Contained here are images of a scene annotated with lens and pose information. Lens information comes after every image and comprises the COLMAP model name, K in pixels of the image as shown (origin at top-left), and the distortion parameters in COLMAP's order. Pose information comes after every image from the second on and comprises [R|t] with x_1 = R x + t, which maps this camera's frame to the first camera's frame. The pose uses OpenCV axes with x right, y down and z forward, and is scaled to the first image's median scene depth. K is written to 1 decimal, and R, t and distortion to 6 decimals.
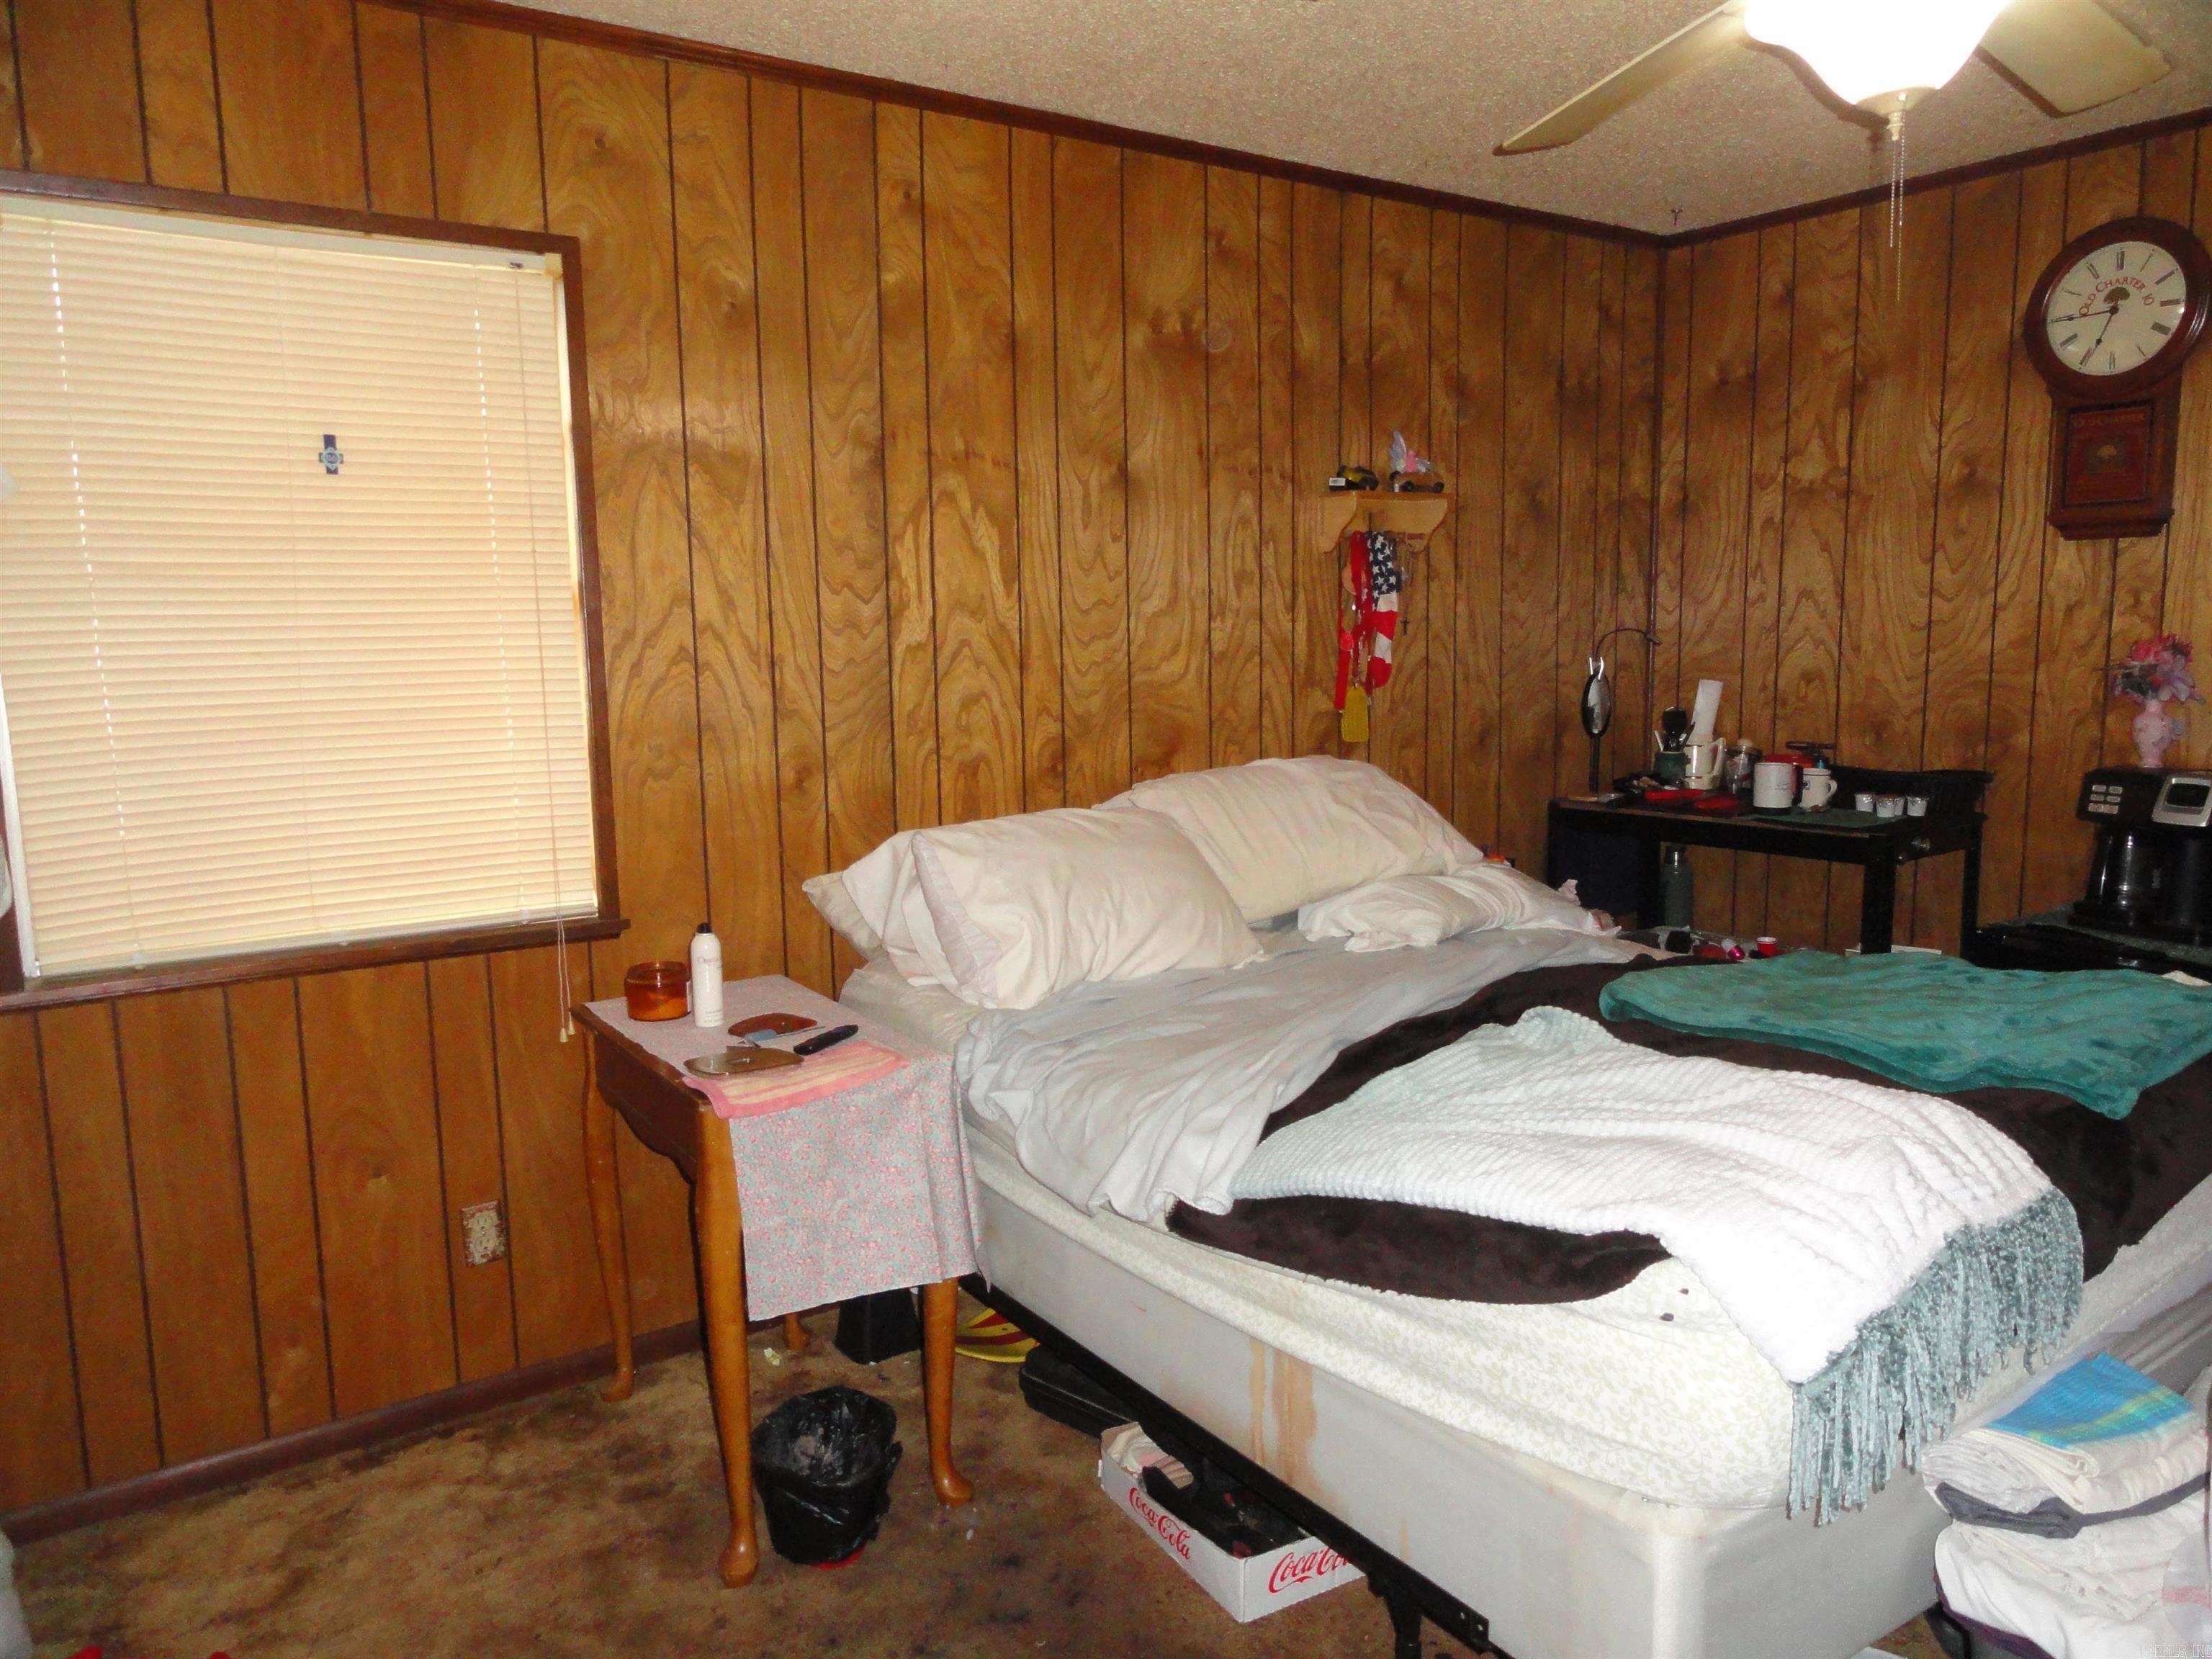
lens RADIAL K [[1545.0, 0, 1099.1], [0, 1545.0, 820.4], [0, 0, 1]] dist [0.001570, -0.001242]
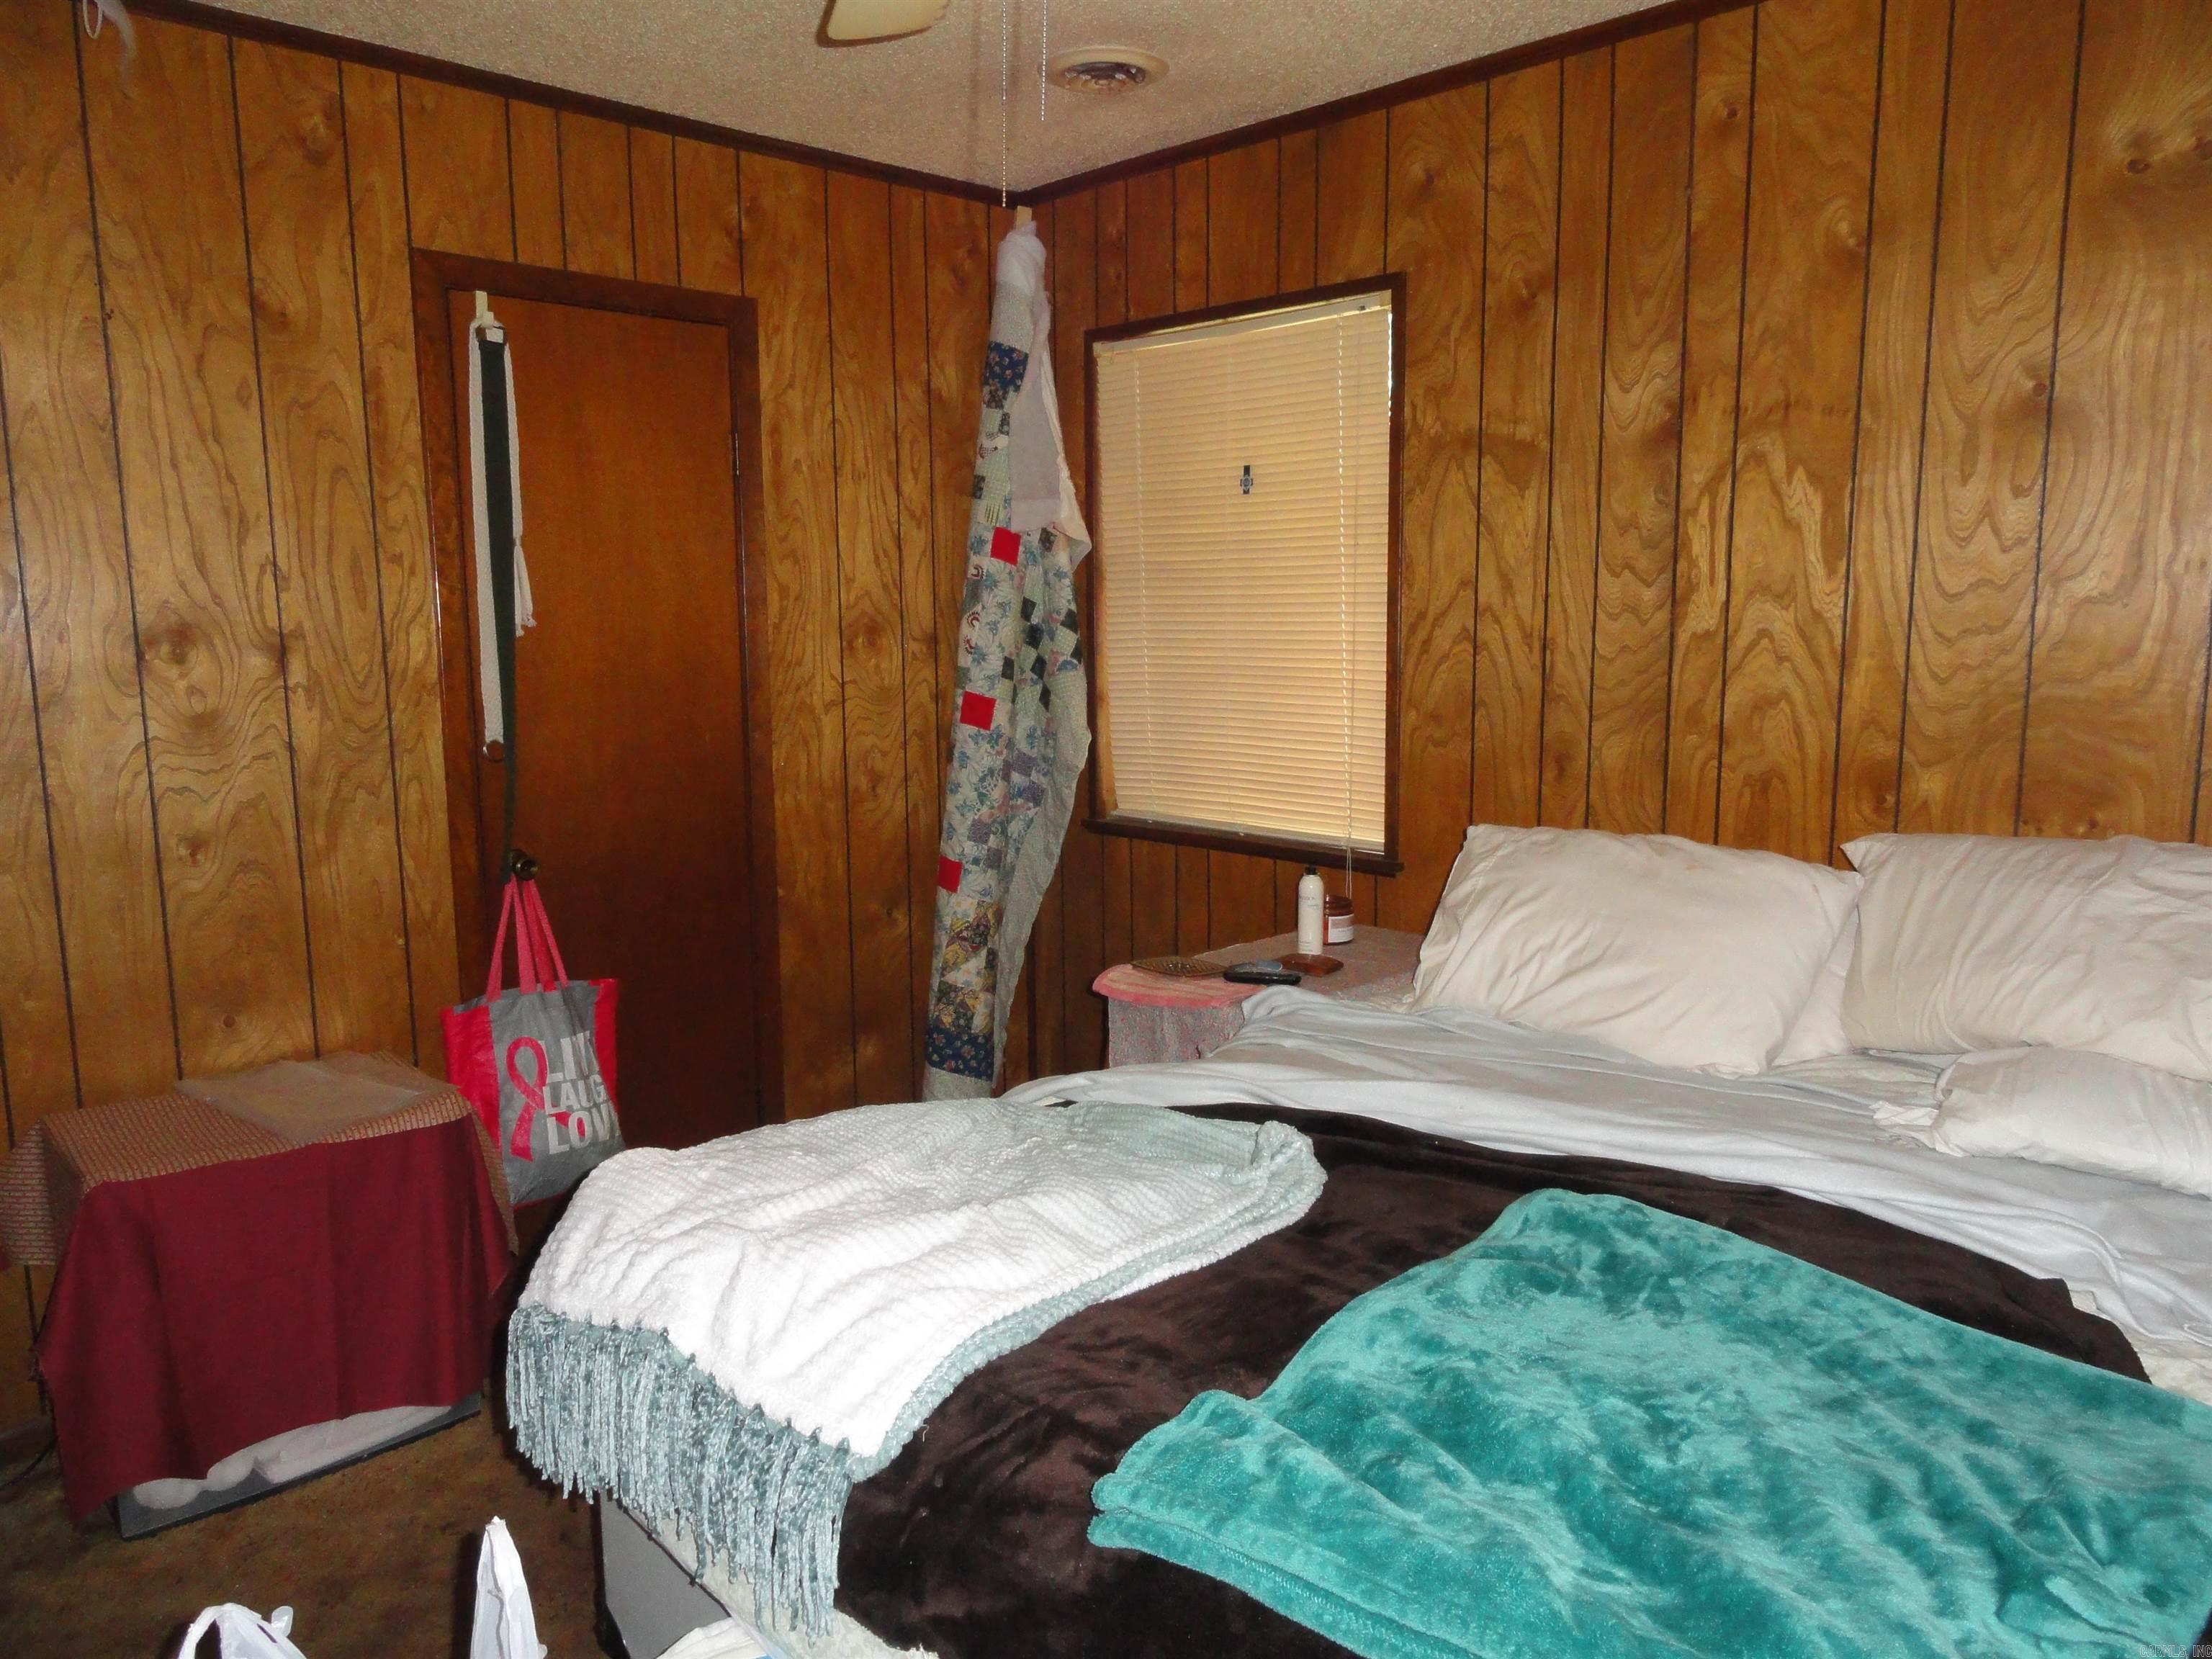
lens RADIAL K [[1545.0, 0, 1099.1], [0, 1545.0, 820.4], [0, 0, 1]] dist [0.001570, -0.001242]
pose [[0.178715, 0.163314, -0.970252, 0.701594], [-0.108468, 0.983388, 0.145545, -0.101195], [0.977904, 0.079230, 0.193460, 0.511145]]
